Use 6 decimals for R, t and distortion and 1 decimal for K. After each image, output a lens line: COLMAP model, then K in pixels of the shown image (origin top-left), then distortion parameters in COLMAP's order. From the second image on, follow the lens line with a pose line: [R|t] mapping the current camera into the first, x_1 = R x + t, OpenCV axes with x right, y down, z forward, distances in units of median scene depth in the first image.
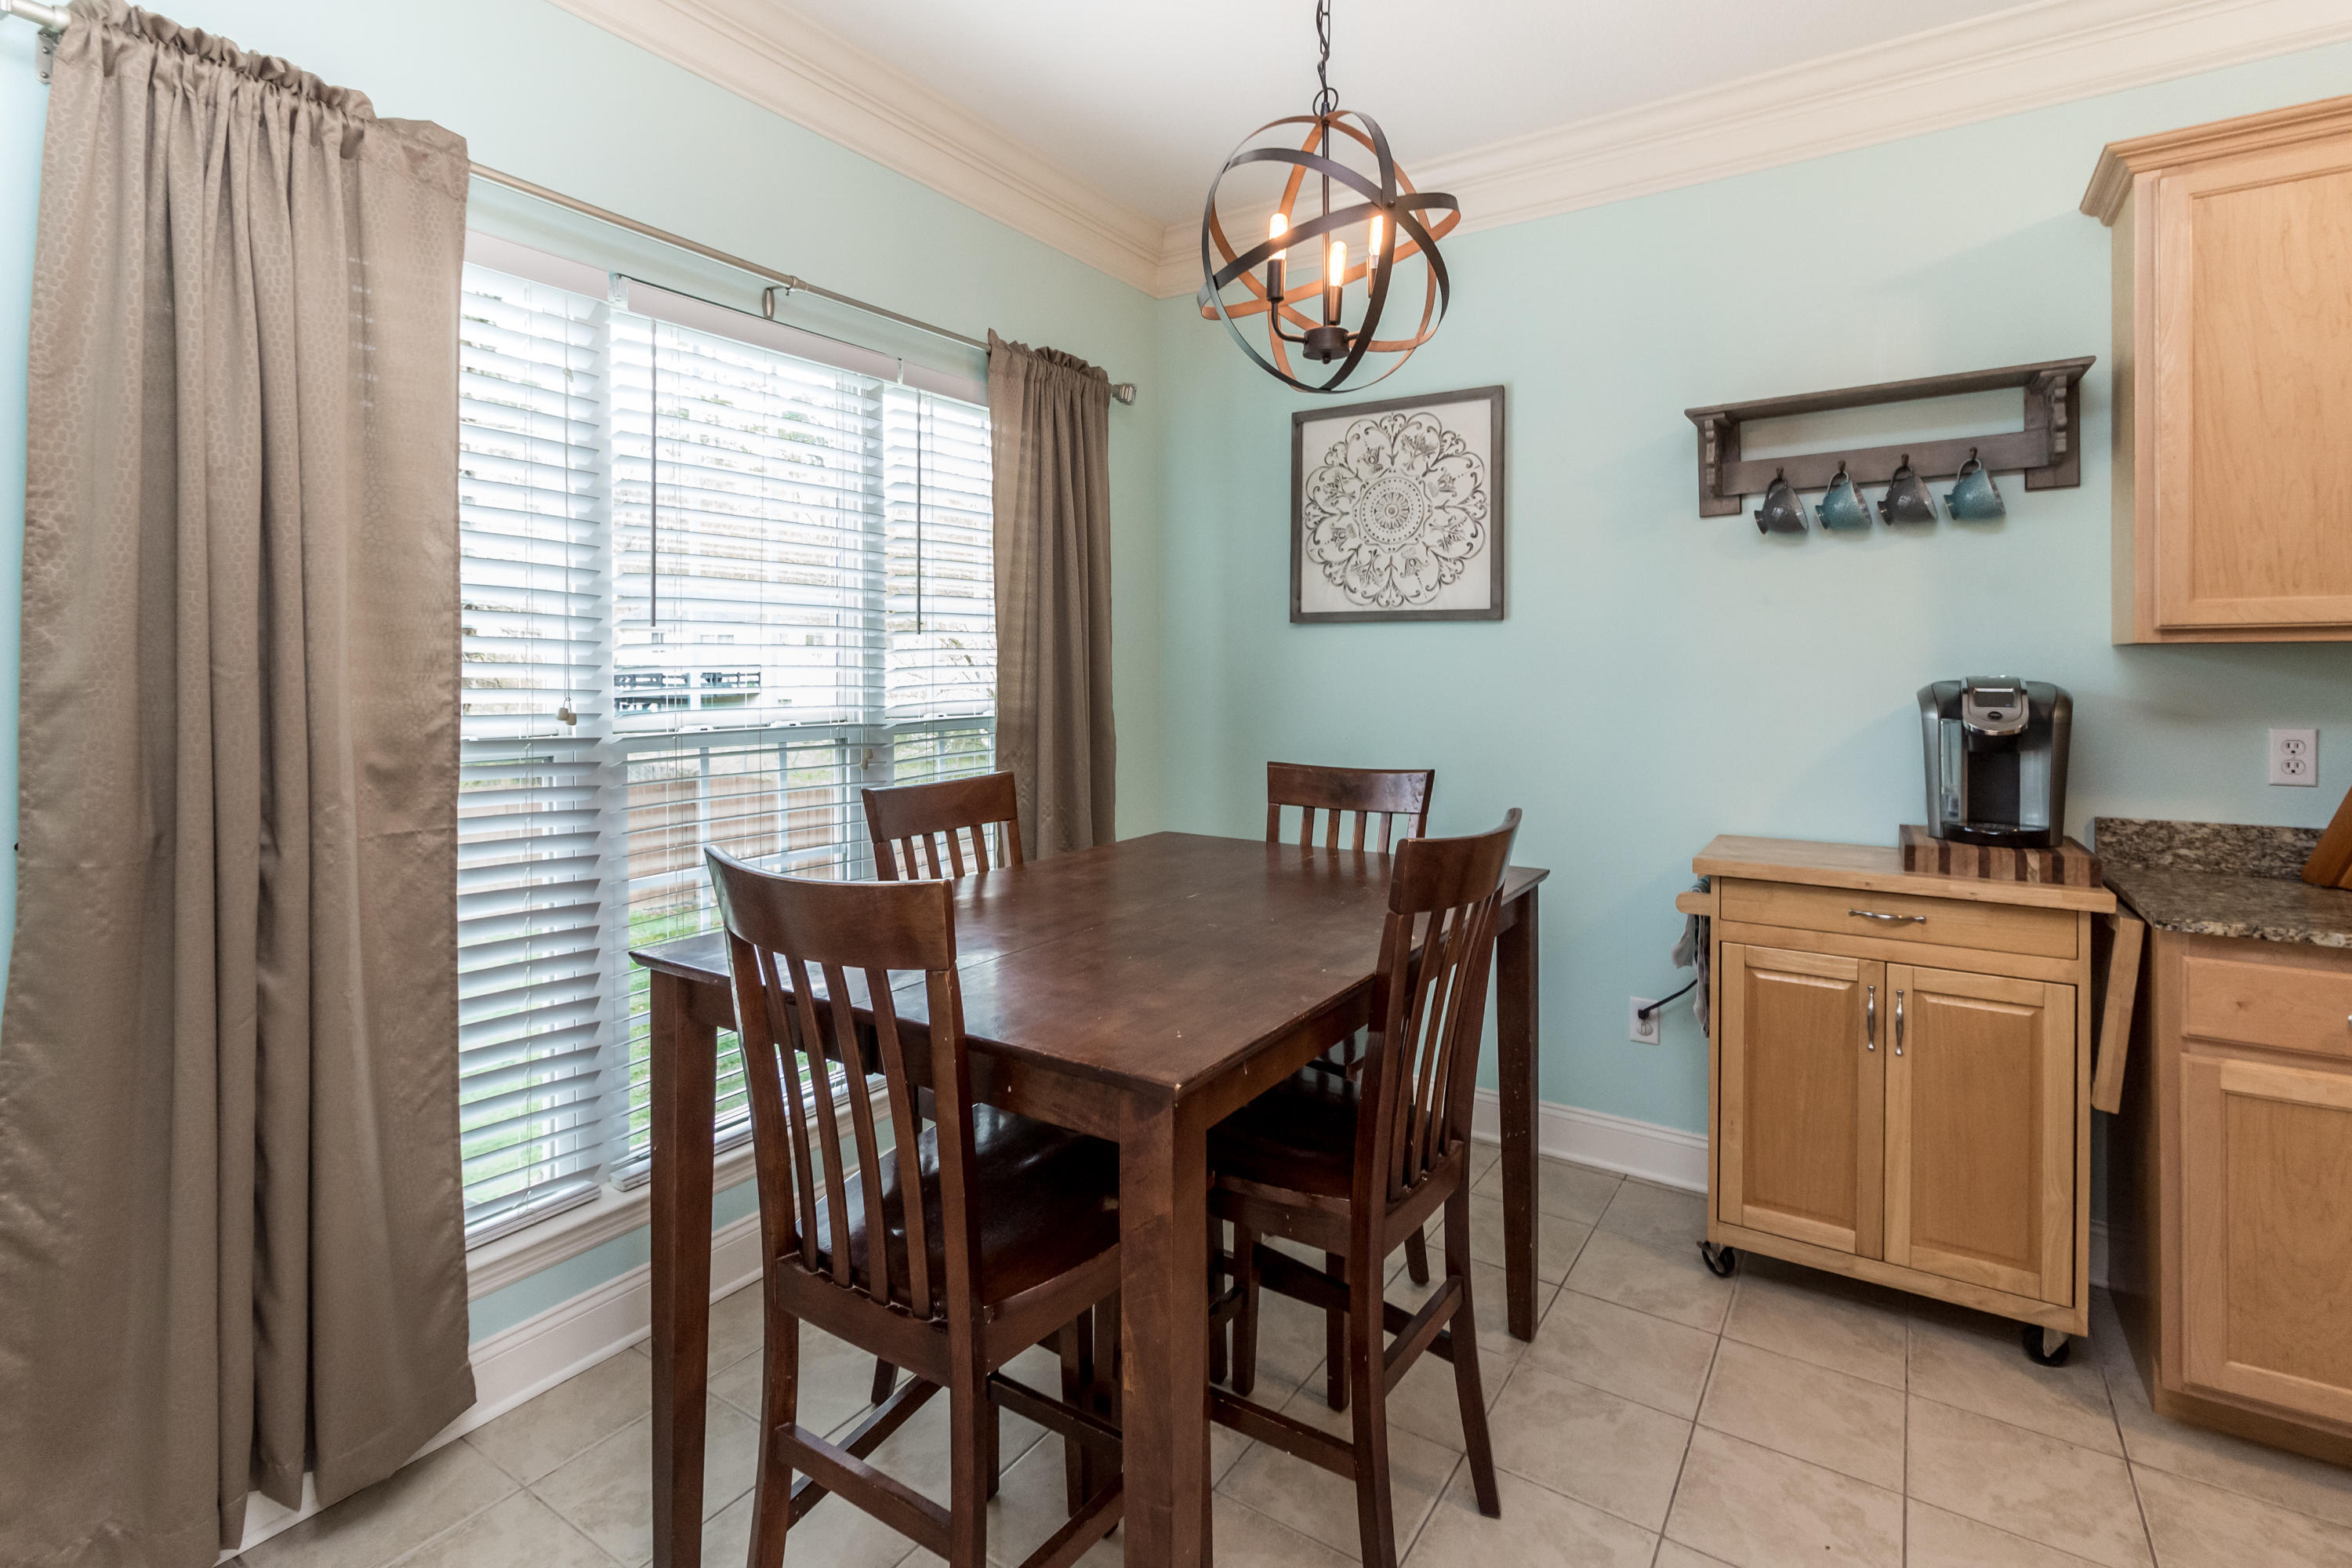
lens RADIAL K [[1110.9, 0, 1164.0], [0, 1110.9, 672.0], [0, 0, 1]] dist [0.001397, 0.000004]
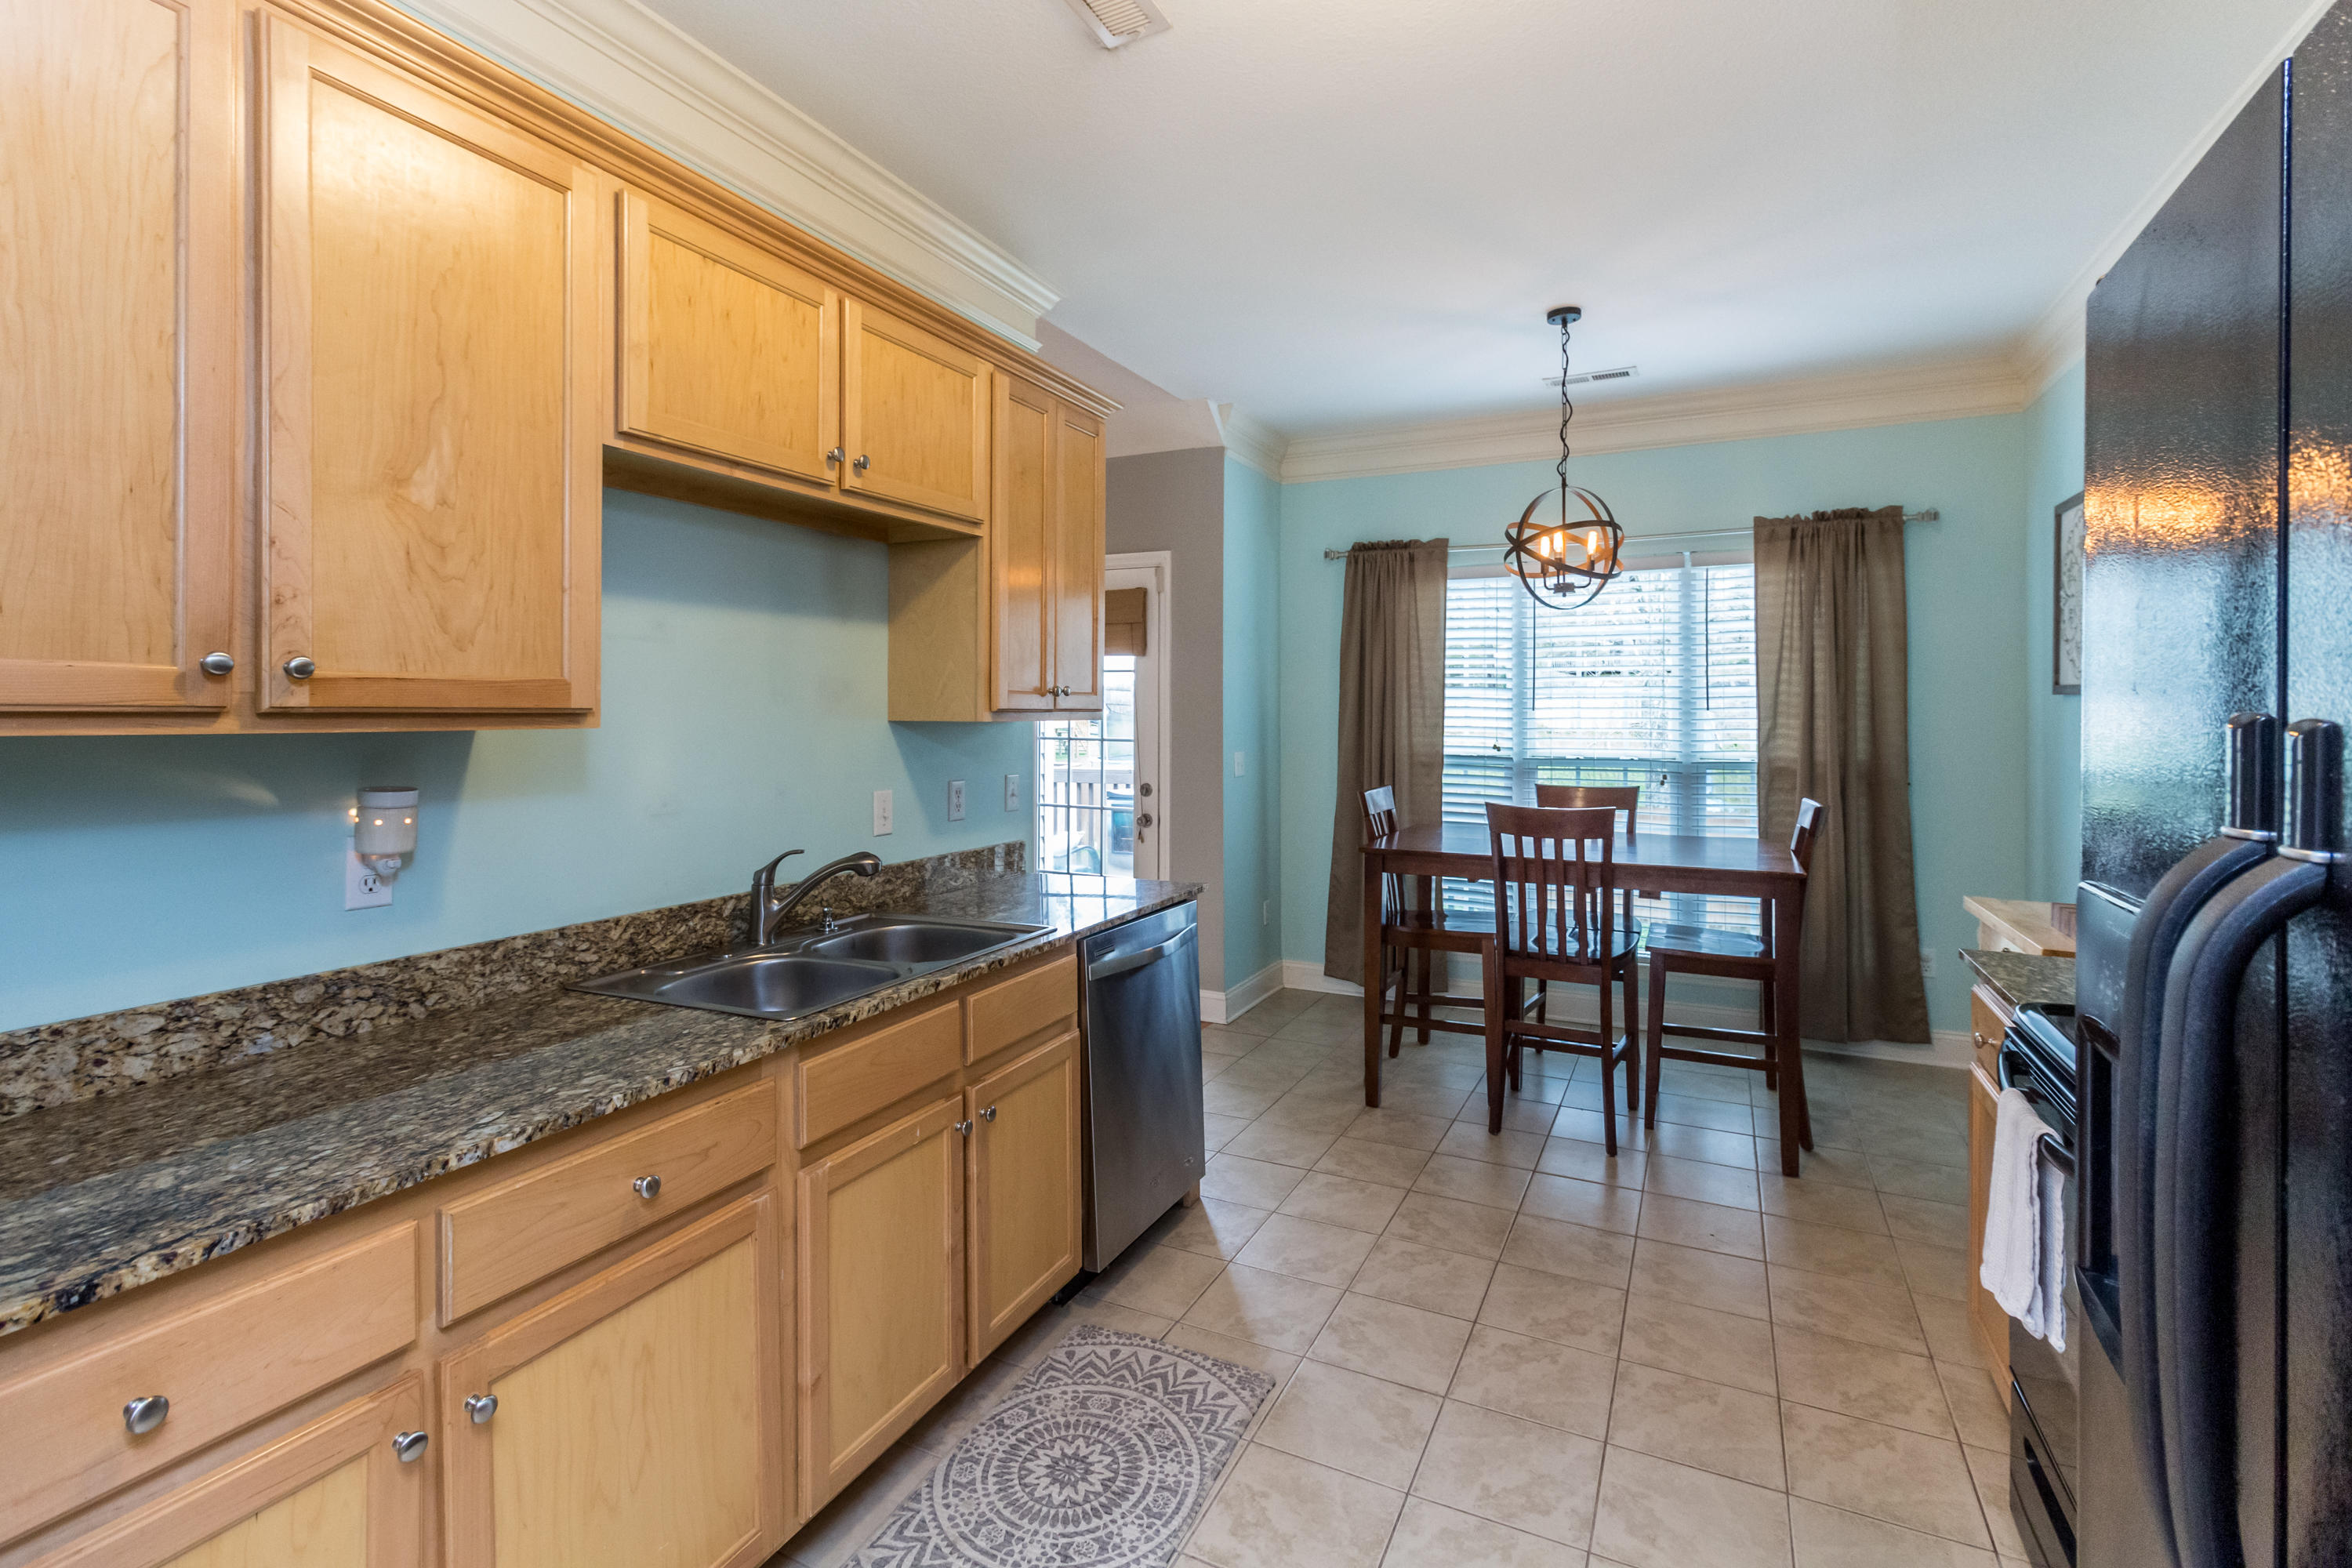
lens RADIAL K [[1096.3, 0, 1165.8], [0, 1096.3, 720.3], [0, 0, 1]] dist [-0.002484, -0.000504]
pose [[0.121893, 0.010675, -0.992486, 1.557440], [-0.002841, 0.999942, 0.010407, -0.038137], [0.992539, 0.001551, 0.121916, -0.030378]]
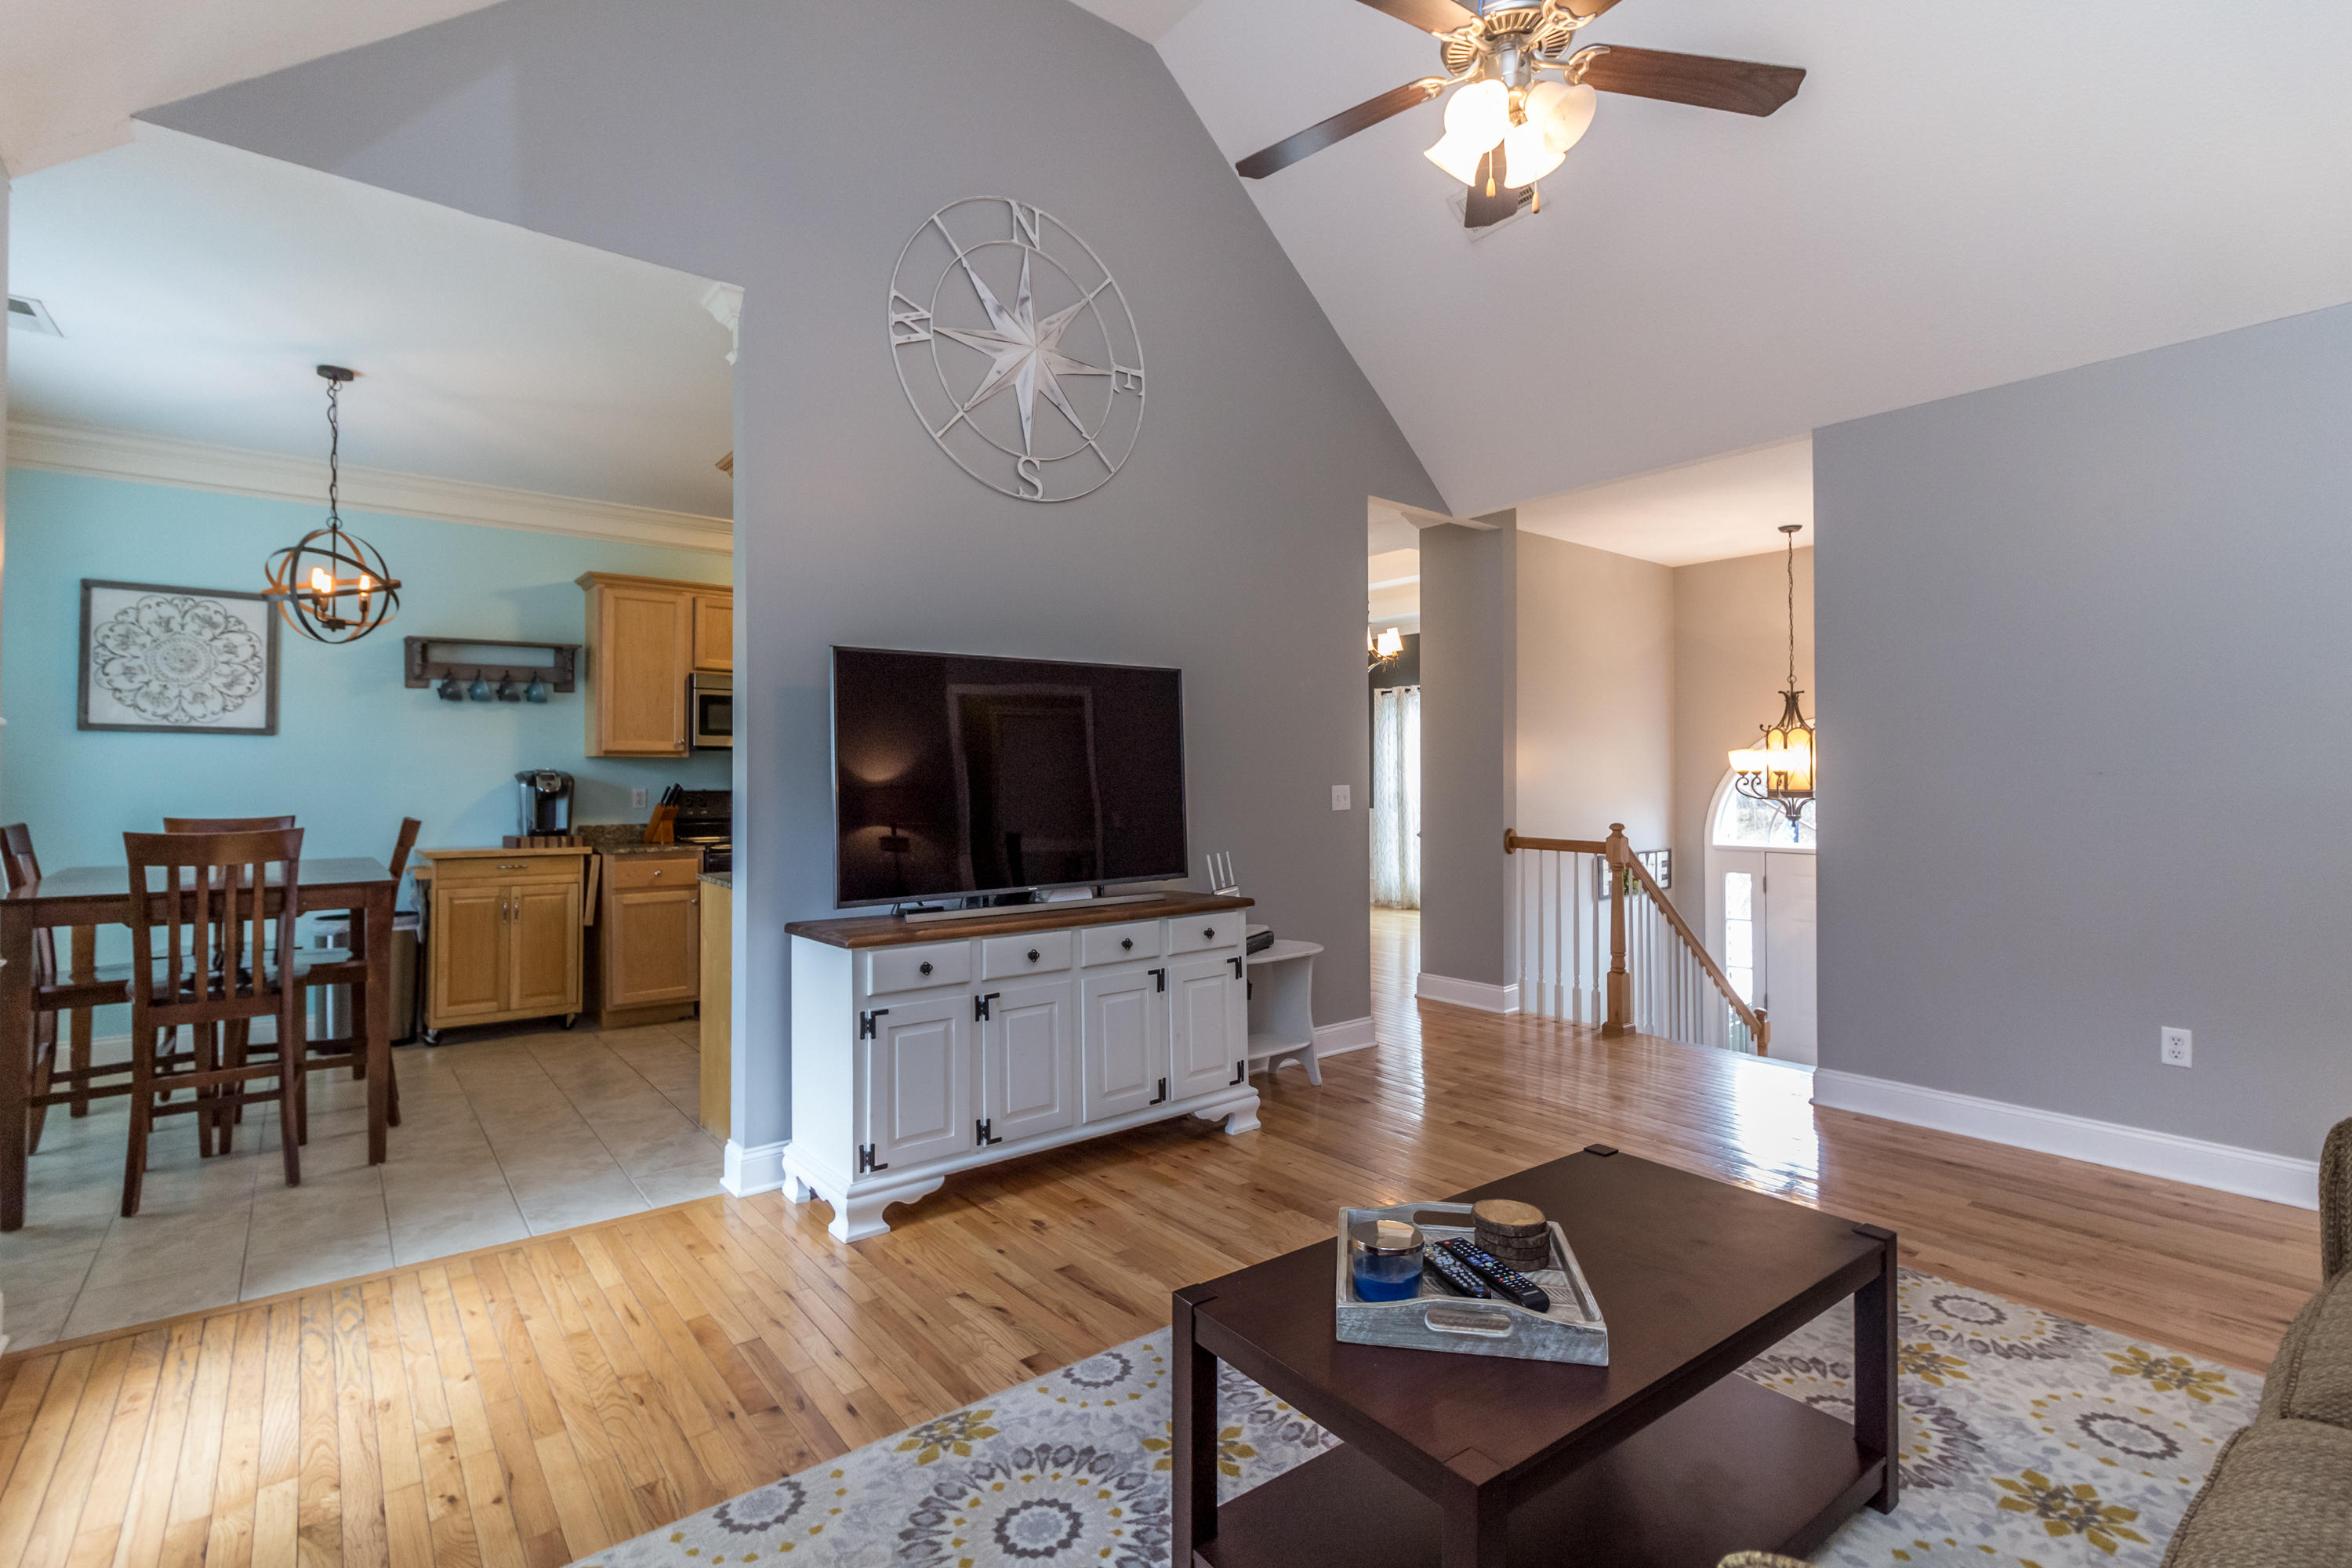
lens RADIAL K [[1119.6, 0, 1181.9], [0, 1119.6, 761.7], [0, 0, 1]] dist [0.001191, 0.000241]
pose [[0.304754, 0.013911, 0.952330, -1.121829], [0.002647, 0.999877, -0.015452, 0.028818], [-0.952427, 0.007230, 0.304680, -1.034673]]
